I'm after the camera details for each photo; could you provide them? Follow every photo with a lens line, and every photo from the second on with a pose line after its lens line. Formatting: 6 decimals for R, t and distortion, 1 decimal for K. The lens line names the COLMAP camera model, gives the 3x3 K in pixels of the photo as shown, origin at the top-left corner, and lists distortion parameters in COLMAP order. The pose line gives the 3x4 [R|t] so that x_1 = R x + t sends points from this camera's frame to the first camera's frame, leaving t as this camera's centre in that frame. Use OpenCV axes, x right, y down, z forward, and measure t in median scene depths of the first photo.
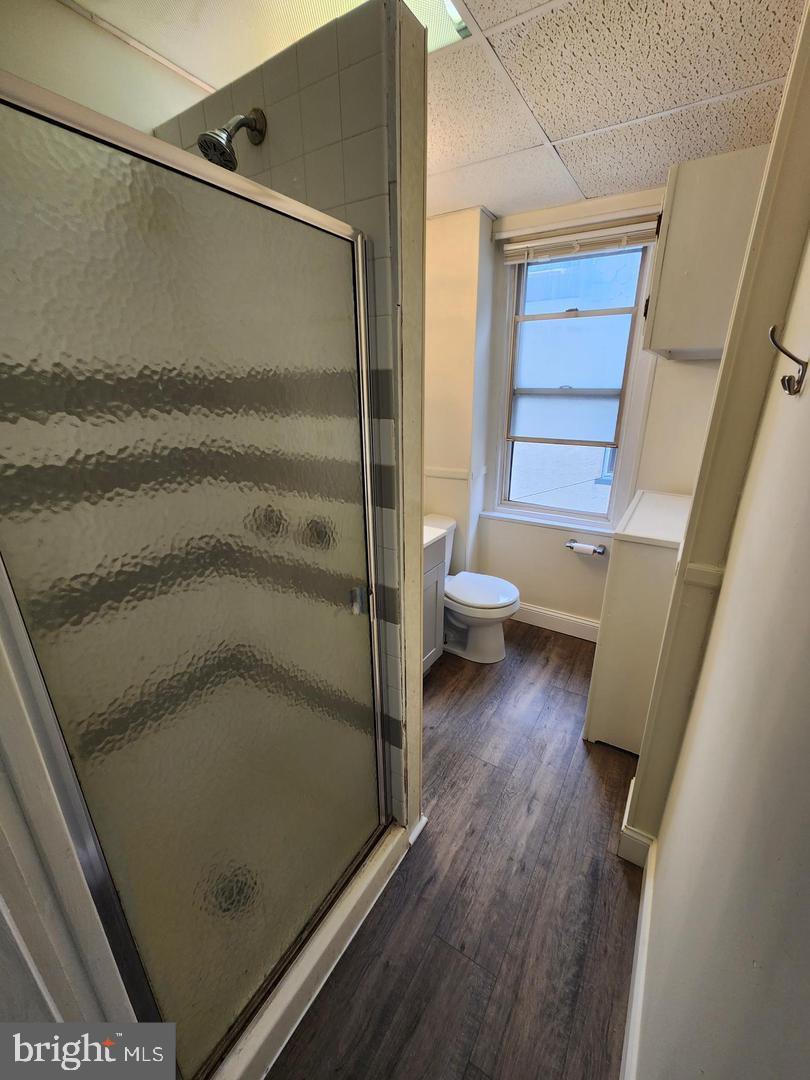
lens RADIAL K [[438.0, 0, 405.1], [0, 438.0, 540.4], [0, 0, 1]] dist [0.000312, 0.000308]
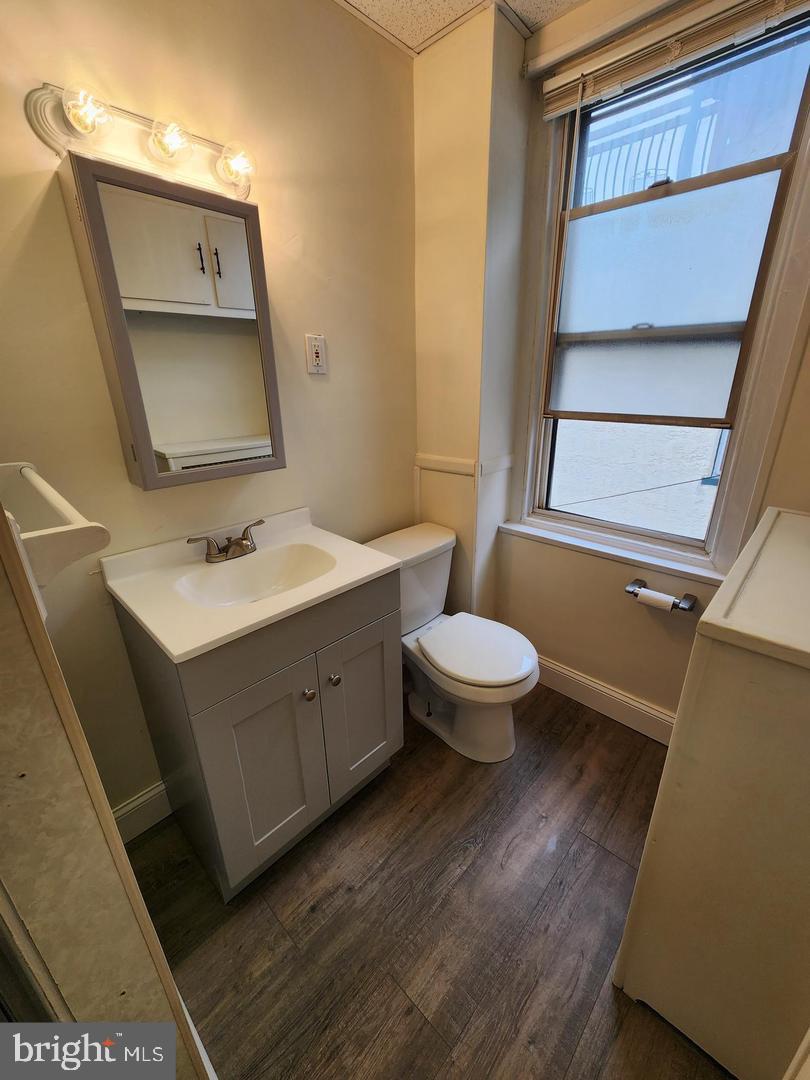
lens RADIAL K [[438.0, 0, 409.3], [0, 438.0, 538.4], [0, 0, 1]] dist [0.000312, 0.000308]
pose [[0.981441, 0.060507, -0.181969, 0.182025], [-0.057196, 0.998089, 0.023392, -0.057572], [0.183037, -0.012550, 0.983026, 0.354935]]
